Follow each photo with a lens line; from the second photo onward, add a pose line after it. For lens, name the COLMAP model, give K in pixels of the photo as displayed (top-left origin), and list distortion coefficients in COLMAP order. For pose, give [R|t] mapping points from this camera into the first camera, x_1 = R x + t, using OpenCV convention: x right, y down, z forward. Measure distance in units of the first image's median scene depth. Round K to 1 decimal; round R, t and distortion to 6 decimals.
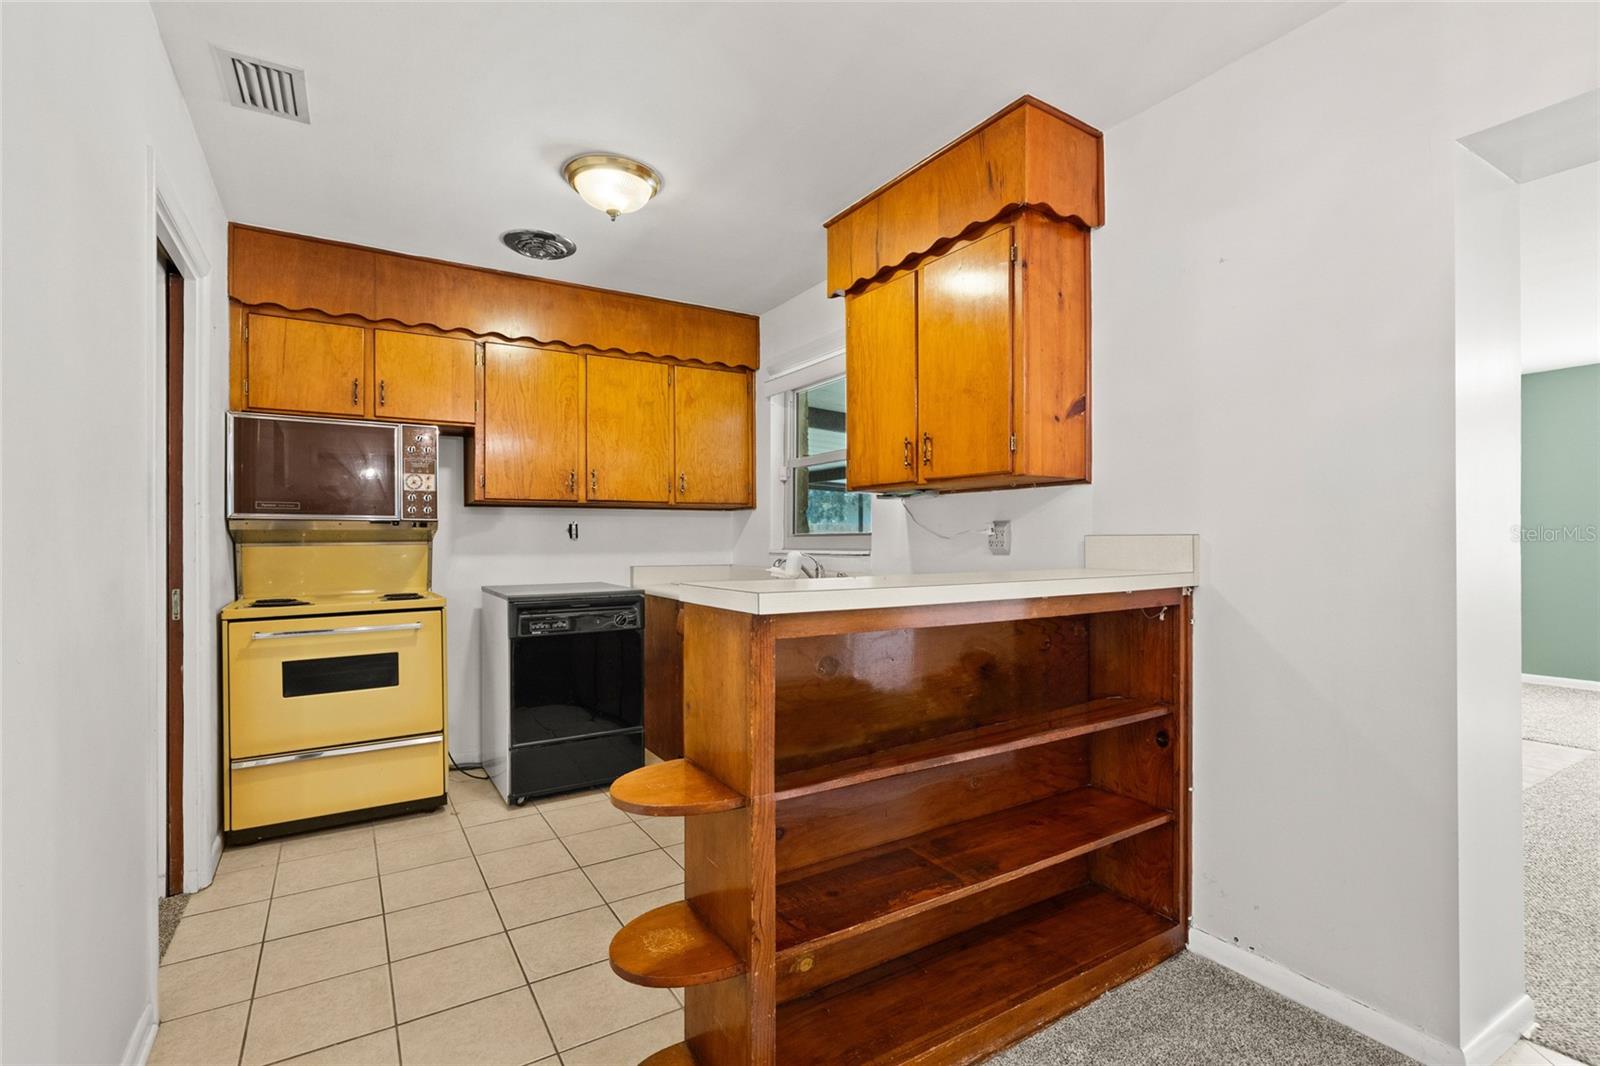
lens RADIAL K [[734.6, 0, 802.9], [0, 734.6, 538.1], [0, 0, 1]] dist [0.003143, 0.000179]
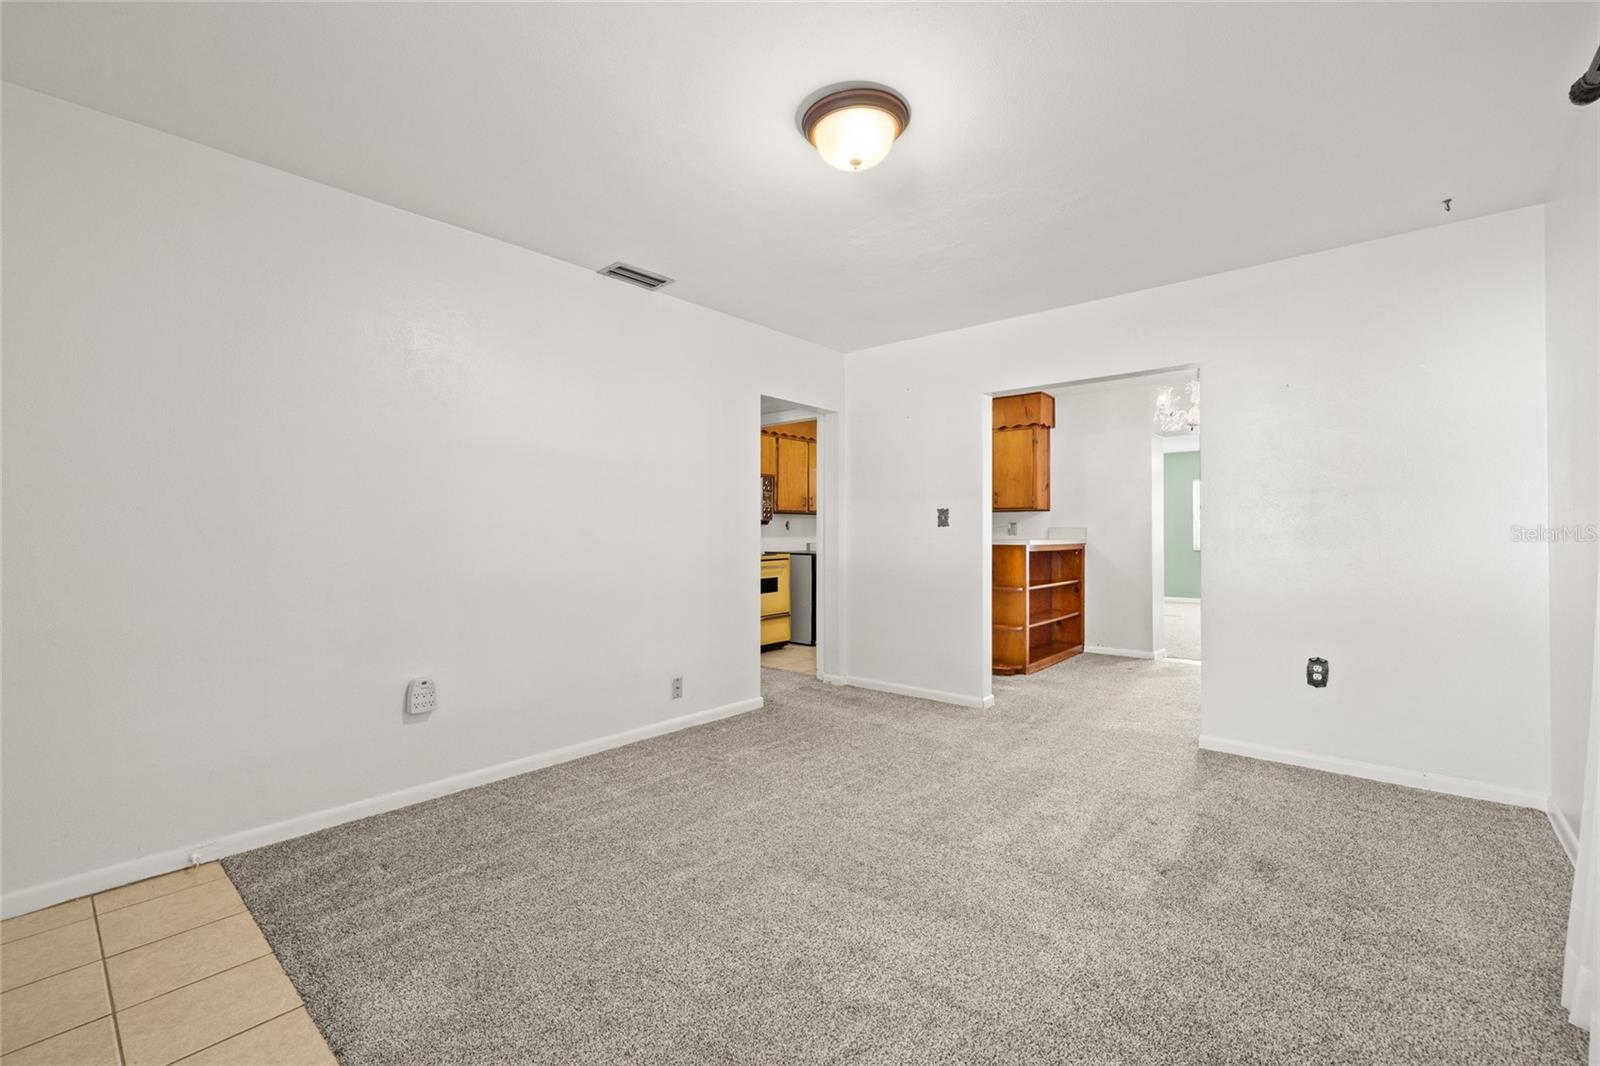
lens RADIAL K [[678.7, 0, 799.4], [0, 678.7, 529.6], [0, 0, 1]] dist [0.001031, 0.000124]
pose [[0.960070, 0.000592, 0.279760, -1.429802], [-0.001189, 0.999997, 0.001963, -0.002803], [-0.279758, -0.002217, 0.960068, -1.448326]]
